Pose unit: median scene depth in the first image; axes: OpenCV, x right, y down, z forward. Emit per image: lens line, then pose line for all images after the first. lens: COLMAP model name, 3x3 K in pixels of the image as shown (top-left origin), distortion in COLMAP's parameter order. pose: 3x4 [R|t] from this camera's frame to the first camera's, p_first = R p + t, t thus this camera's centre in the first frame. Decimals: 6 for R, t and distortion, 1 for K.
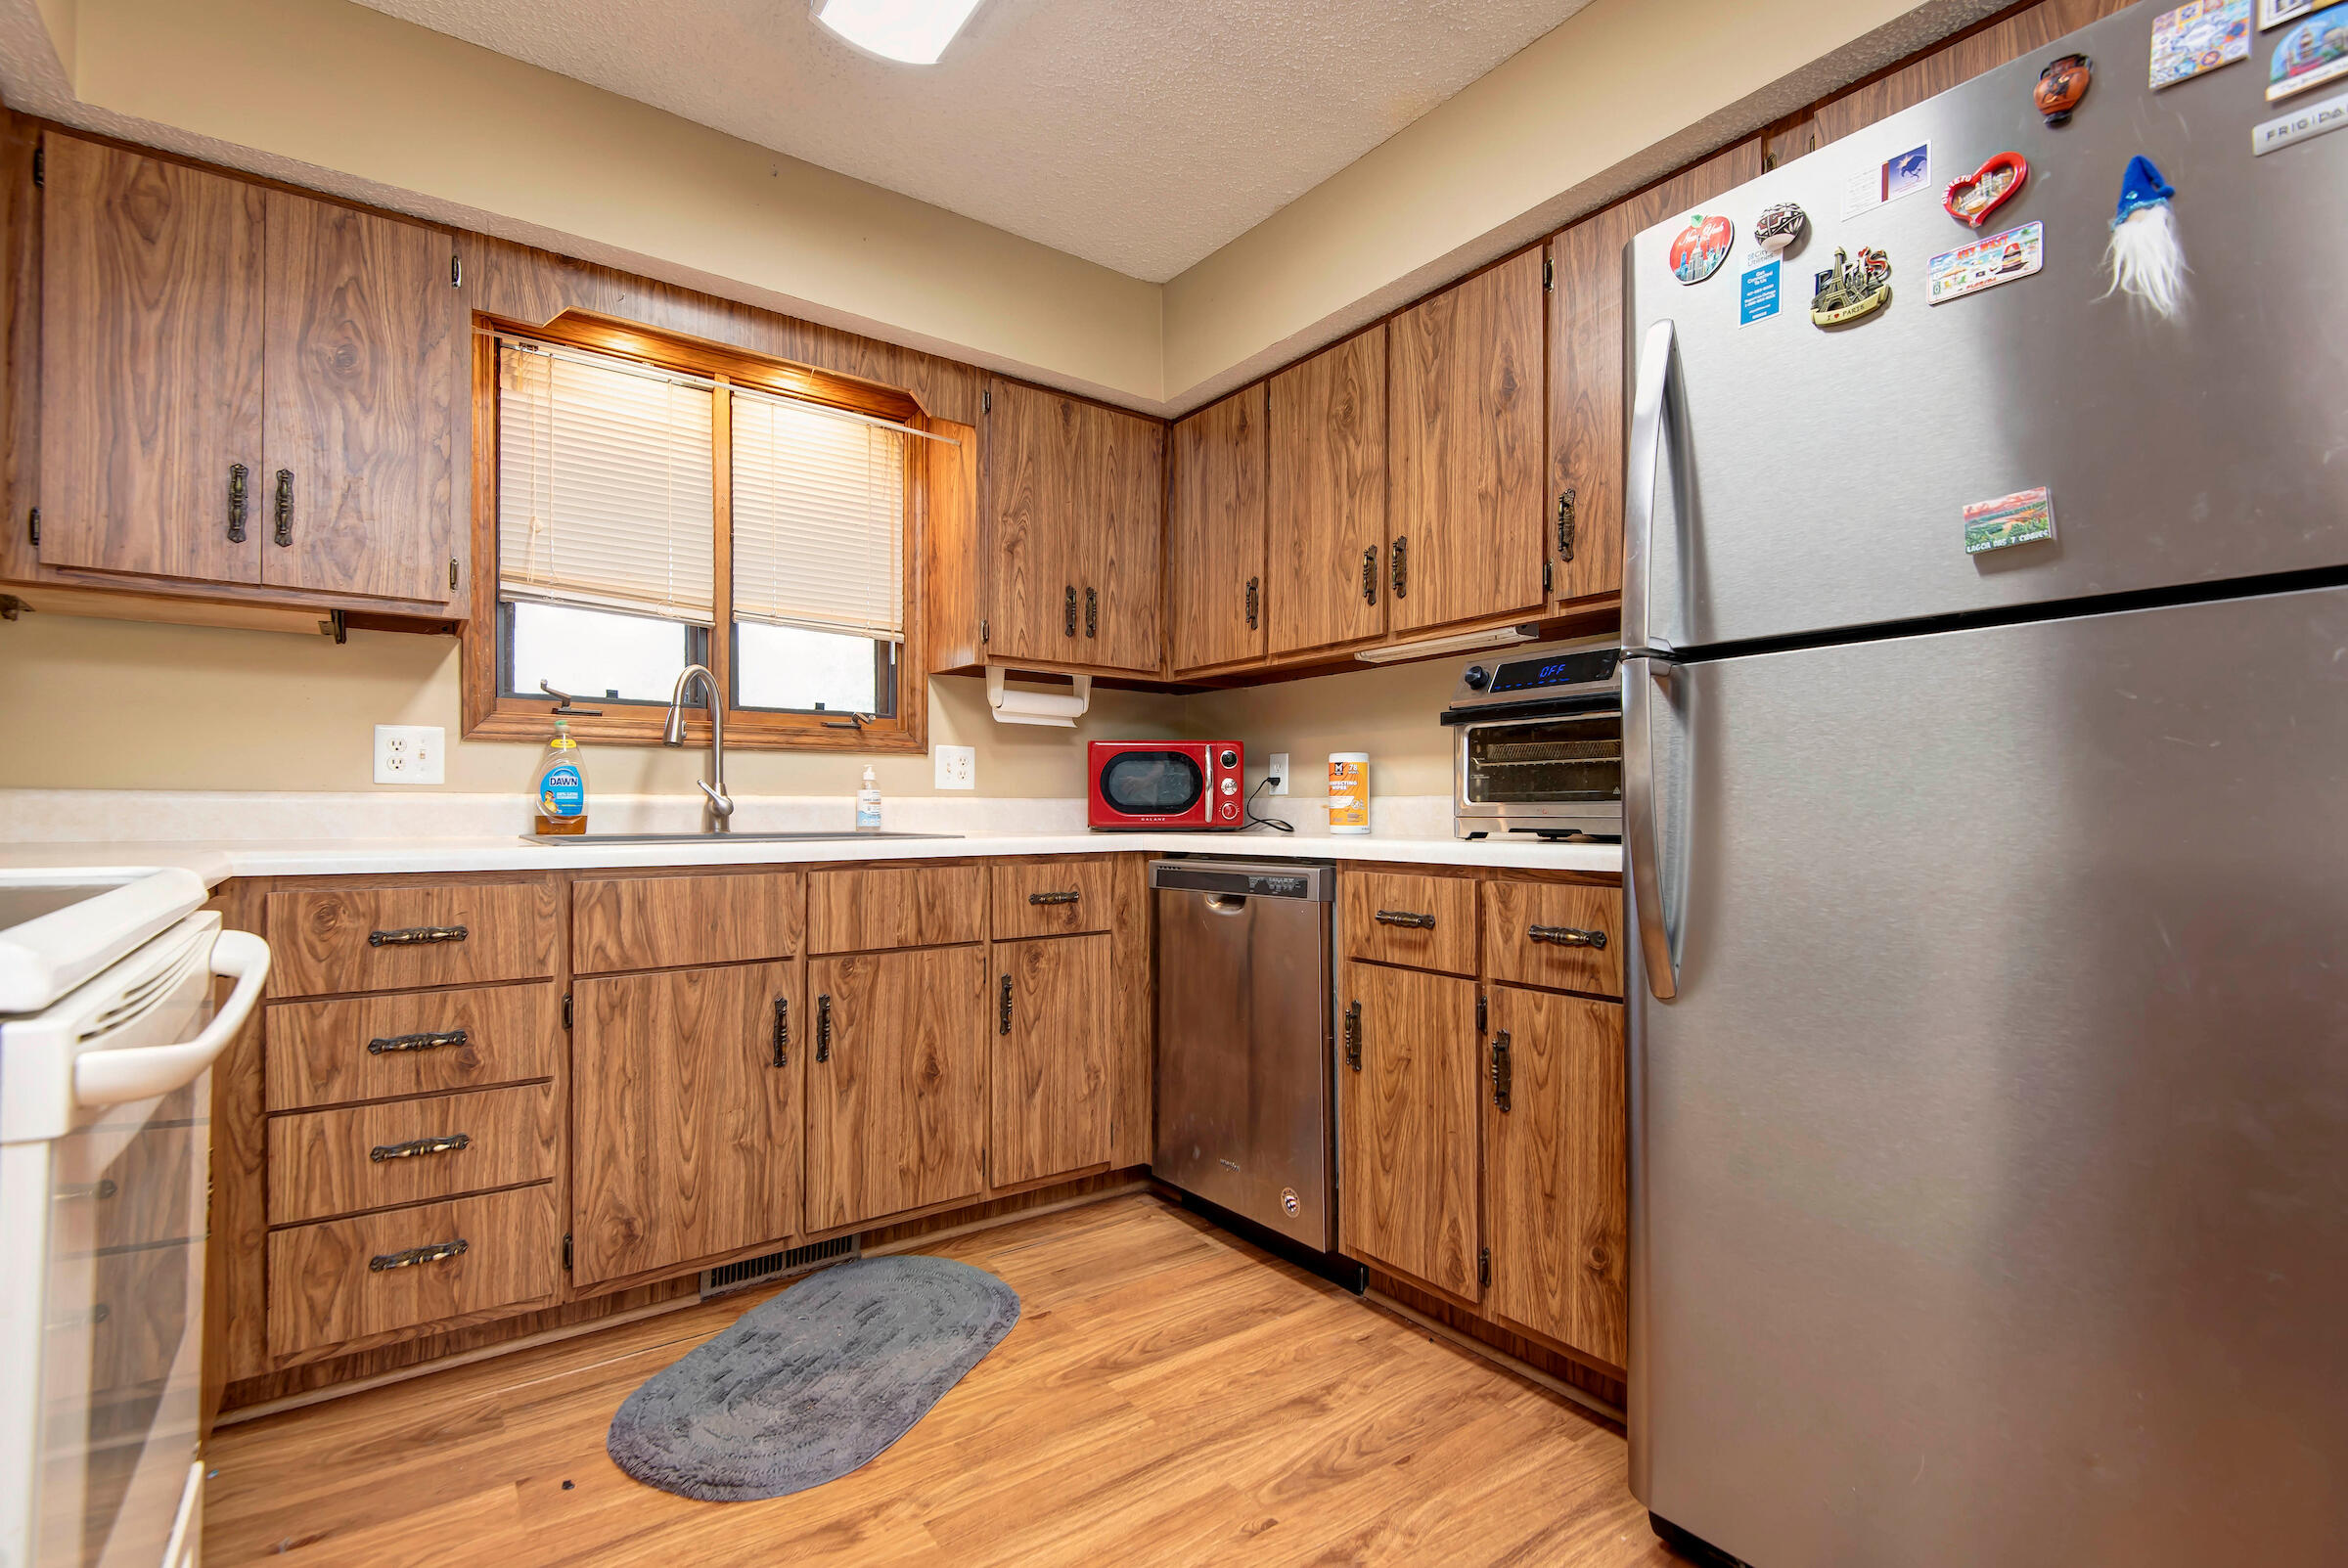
lens RADIAL K [[1078.5, 0, 1123.4], [0, 1078.5, 798.0], [0, 0, 1]] dist [0.021134, -0.017380]
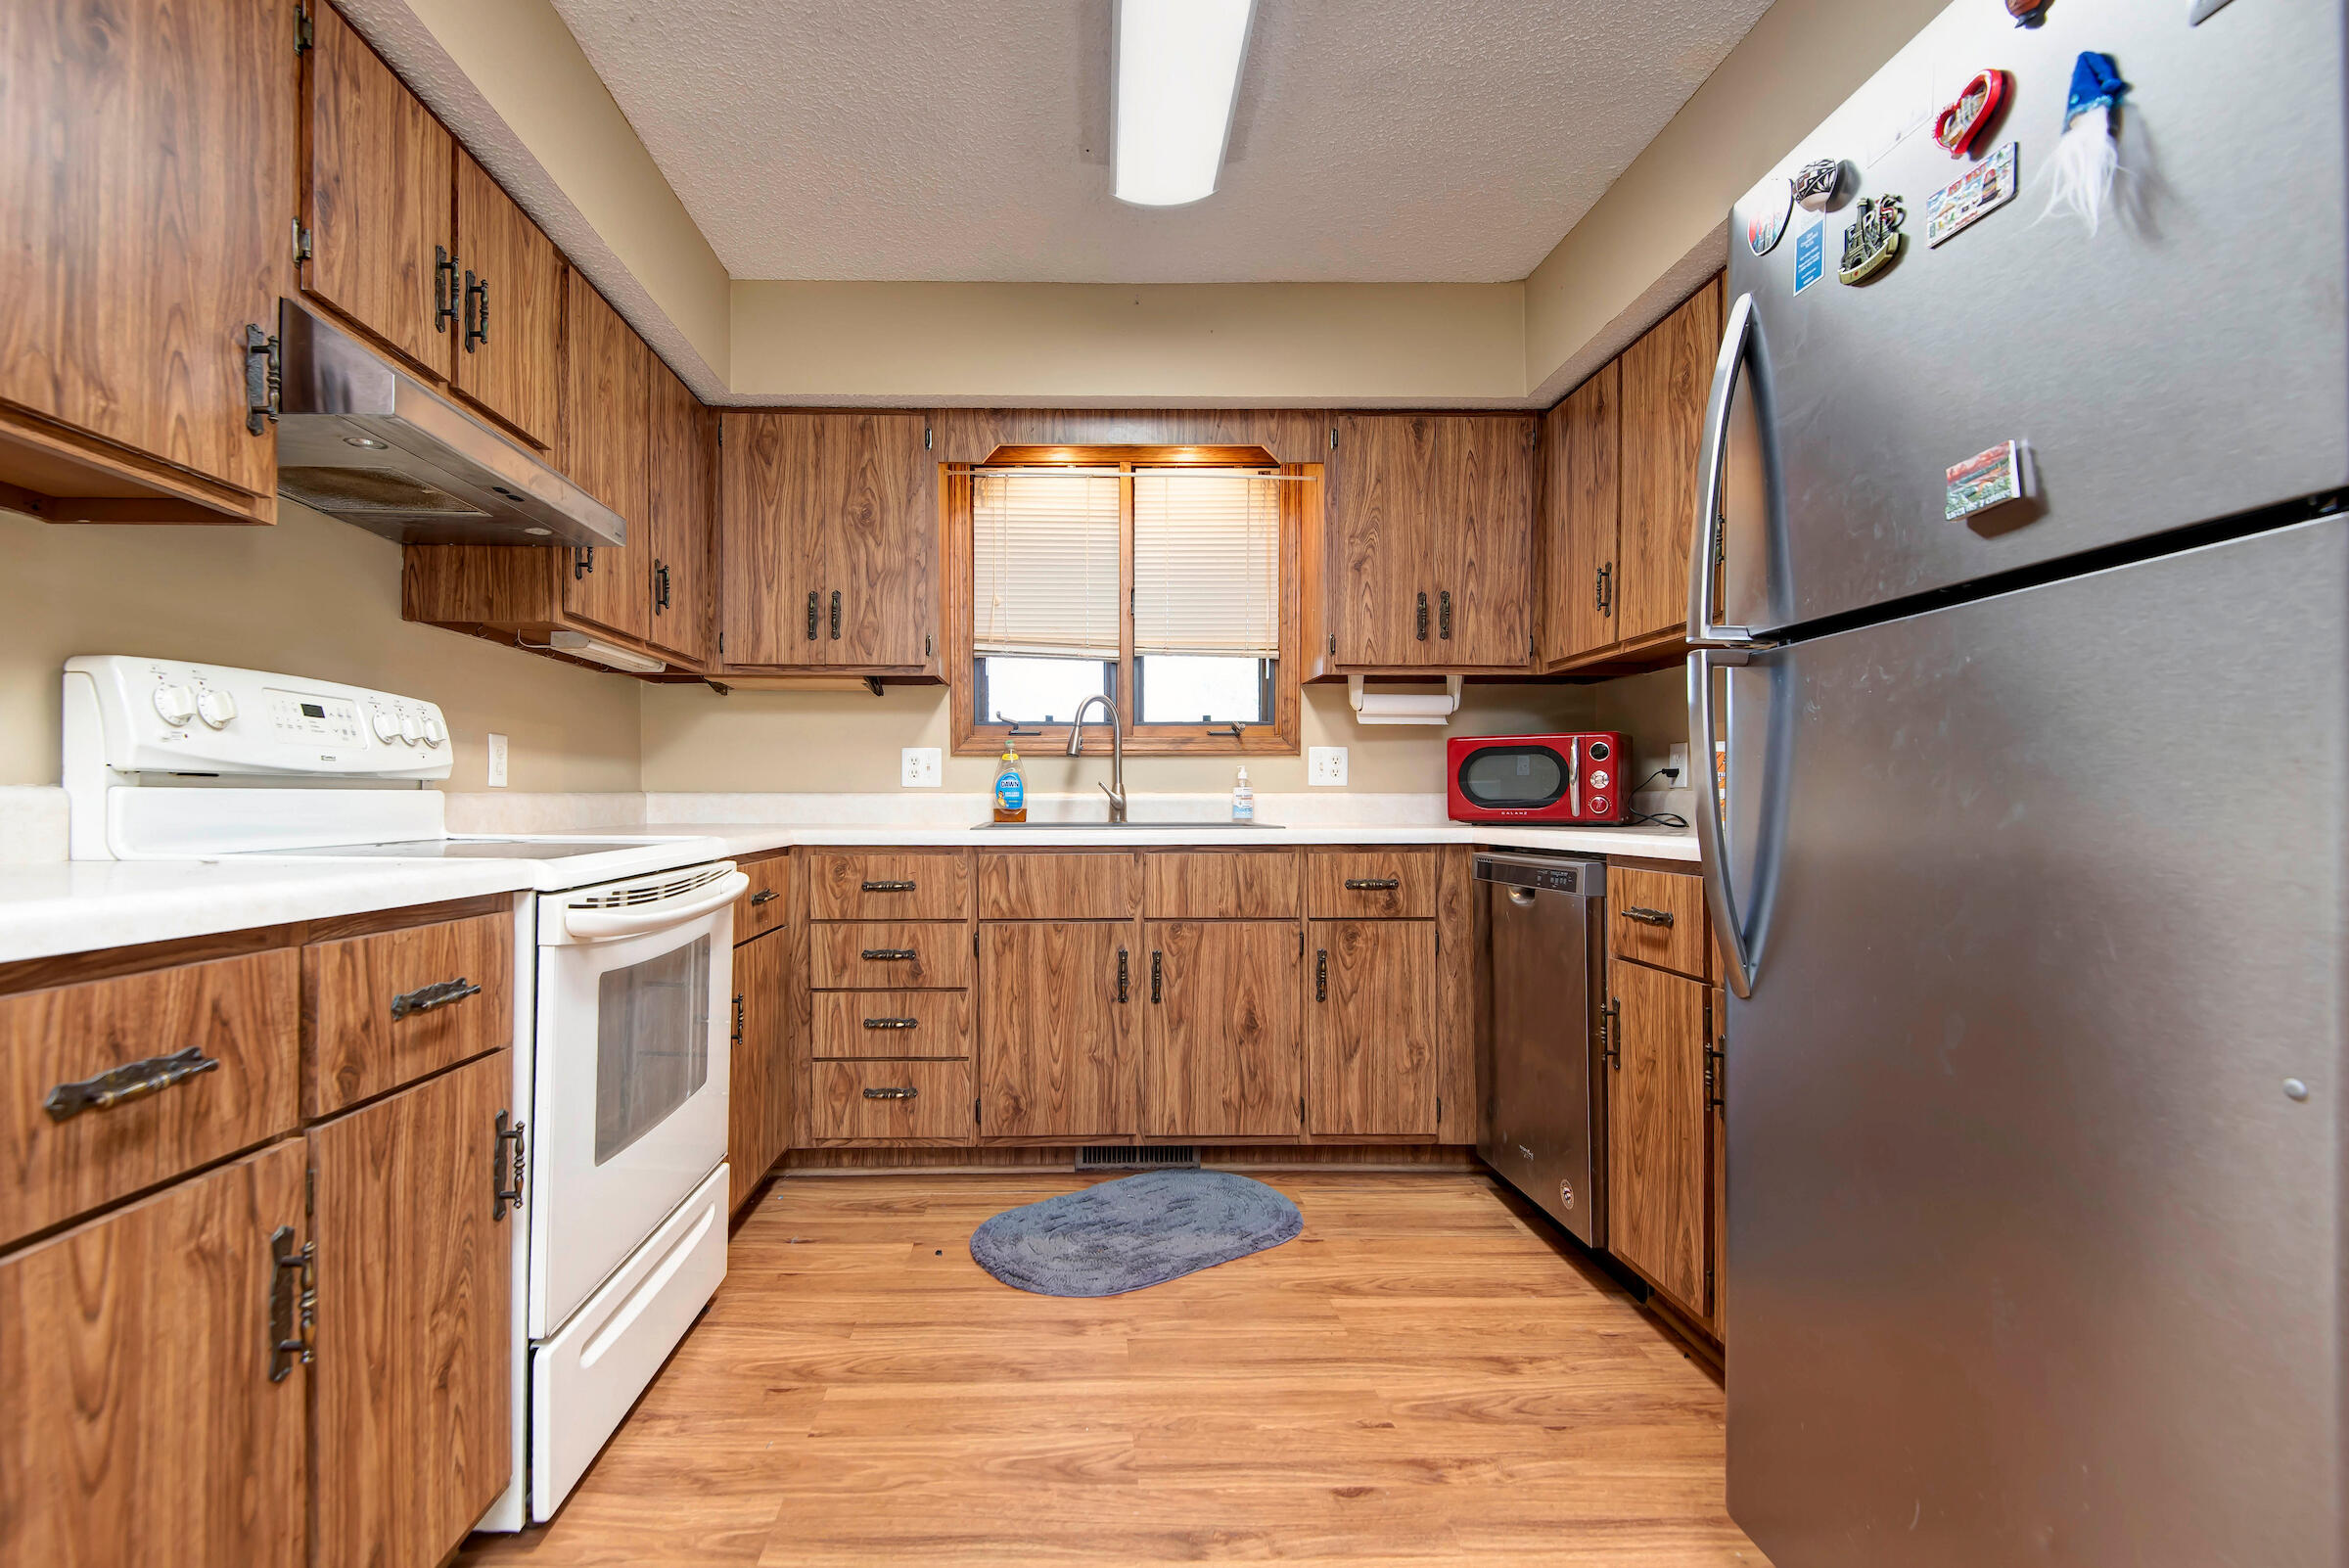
lens RADIAL K [[1079.1, 0, 1083.5], [0, 1079.1, 798.9], [0, 0, 1]] dist [0.021134, -0.017380]
pose [[0.822514, -0.004029, -0.568730, 0.377146], [0.007775, 0.999961, 0.004161, -0.001296], [0.568692, -0.007844, 0.822513, -0.087330]]
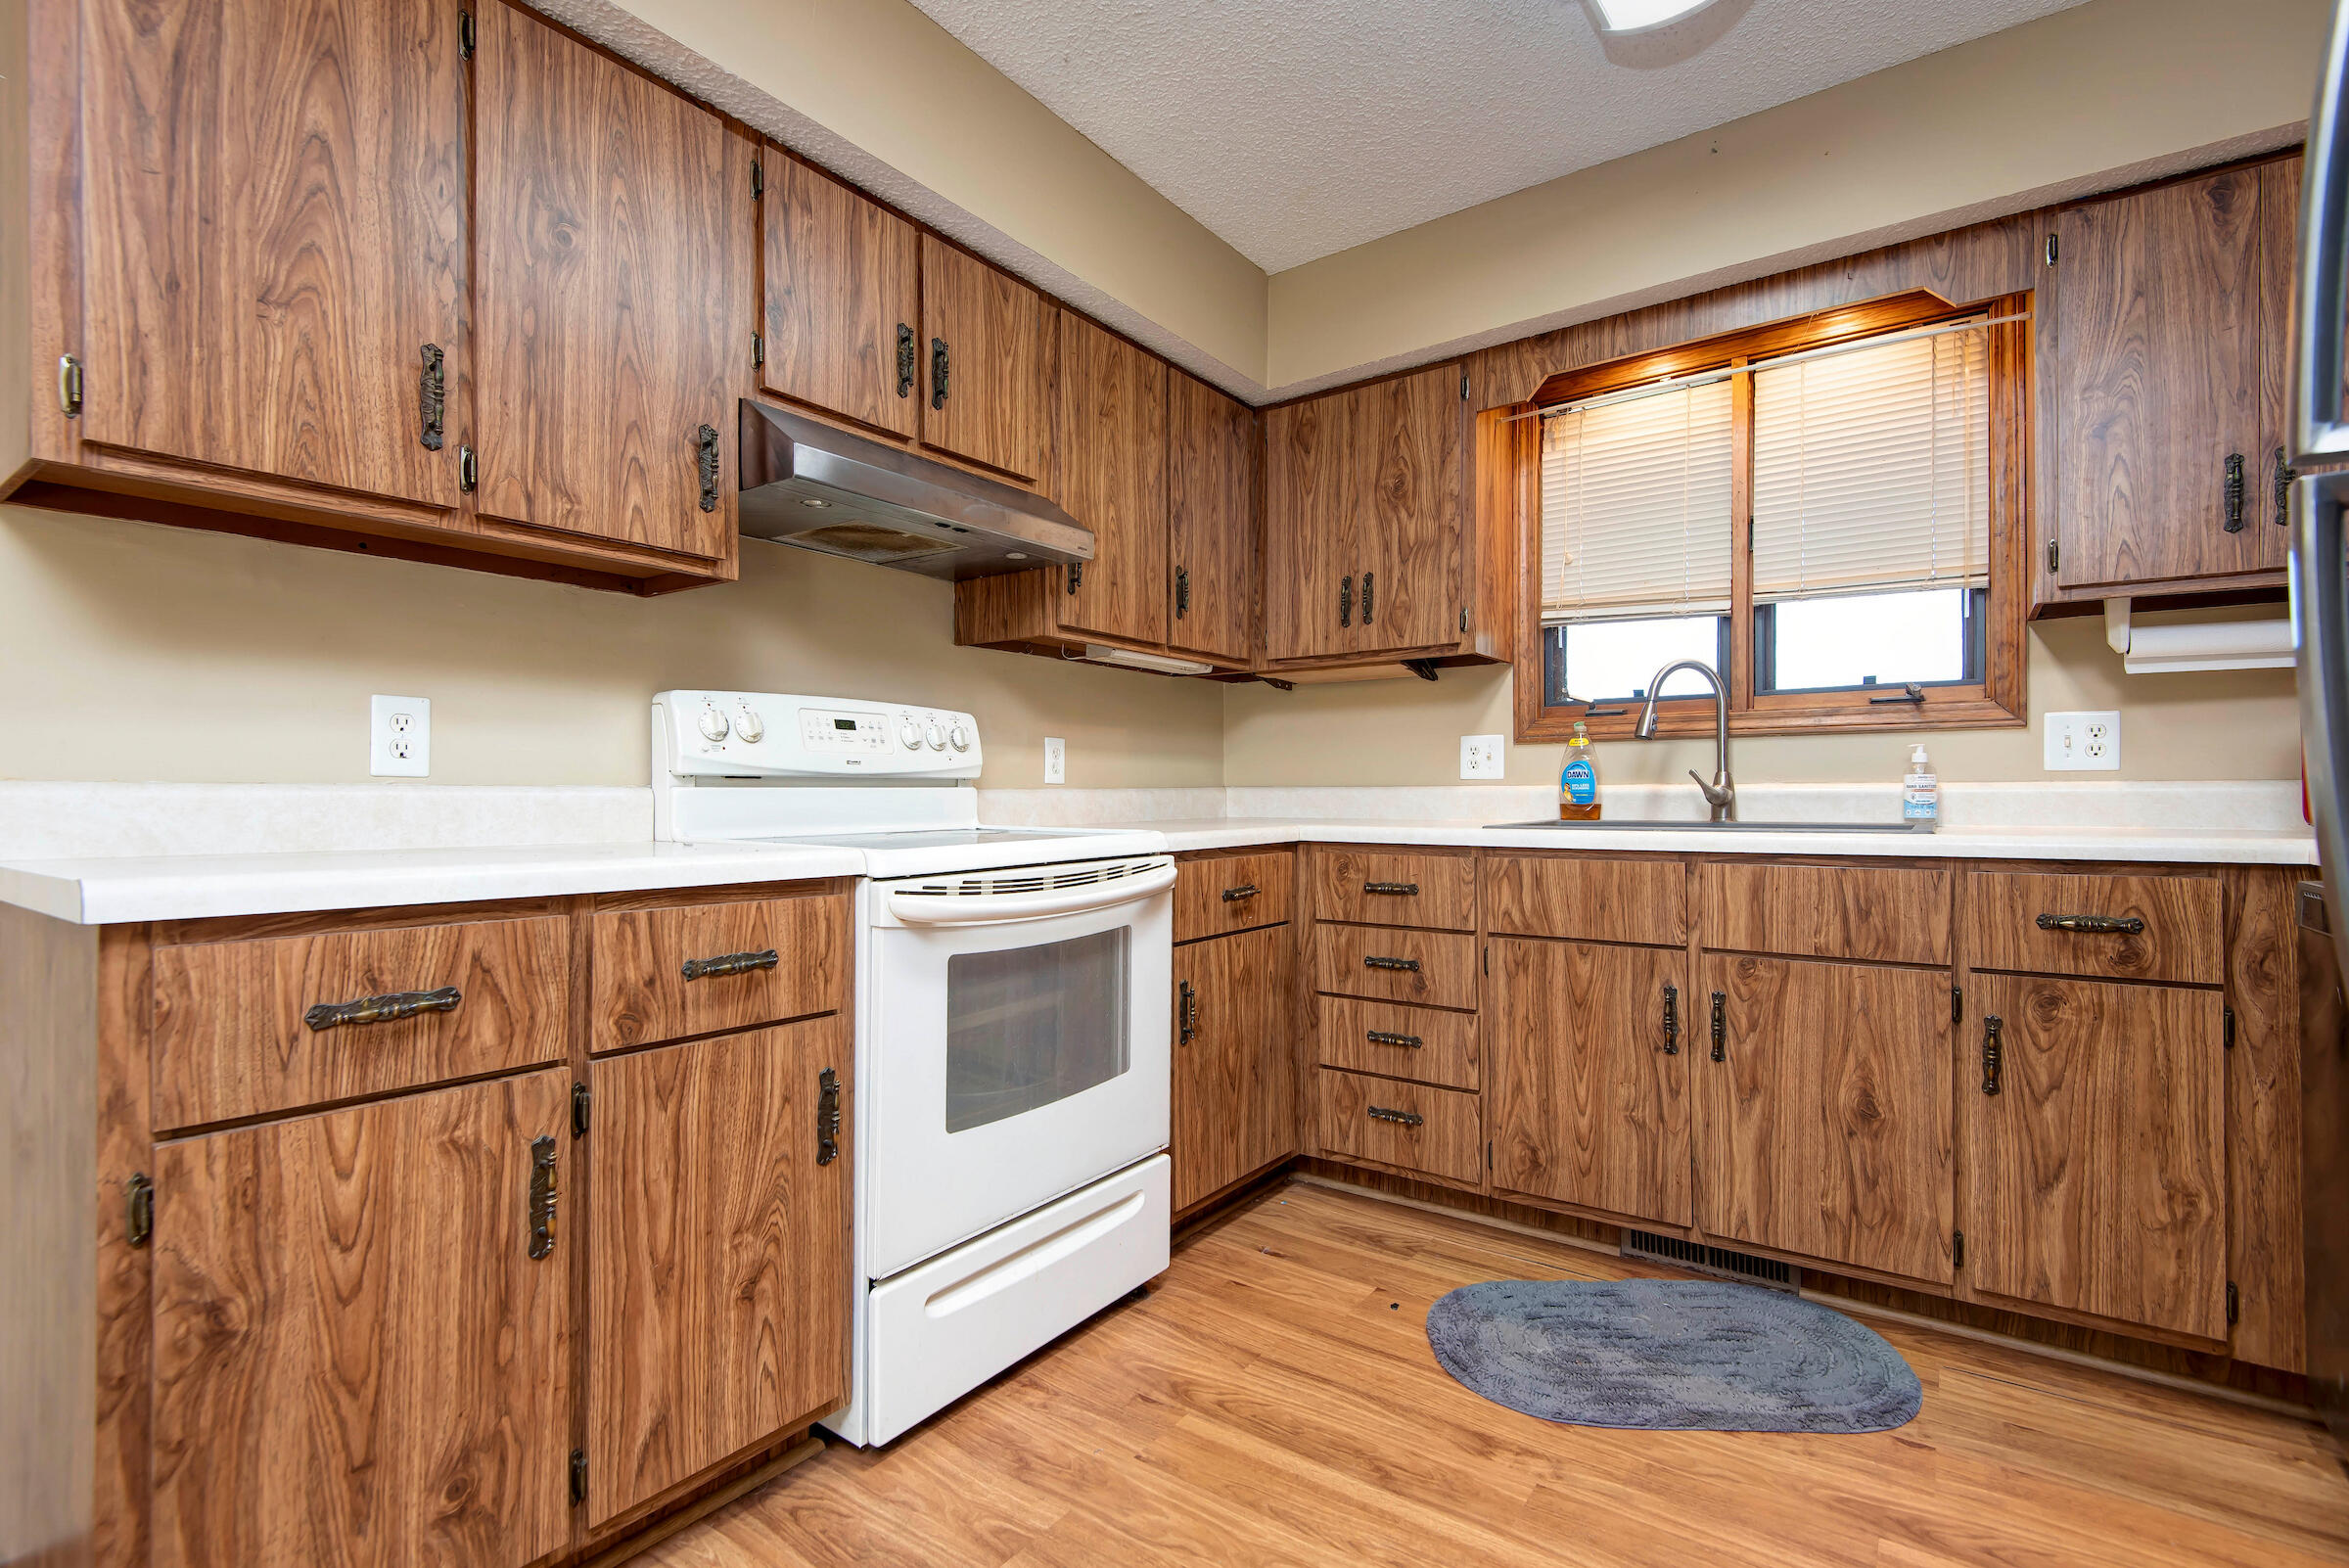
lens RADIAL K [[1079.1, 0, 1179.6], [0, 1079.1, 789.3], [0, 0, 1]] dist [0.021134, -0.017380]
pose [[0.311385, -0.008640, -0.950245, 0.499565], [0.012751, 0.999907, -0.004914, 0.001055], [0.950198, -0.010586, 0.311466, 0.251508]]
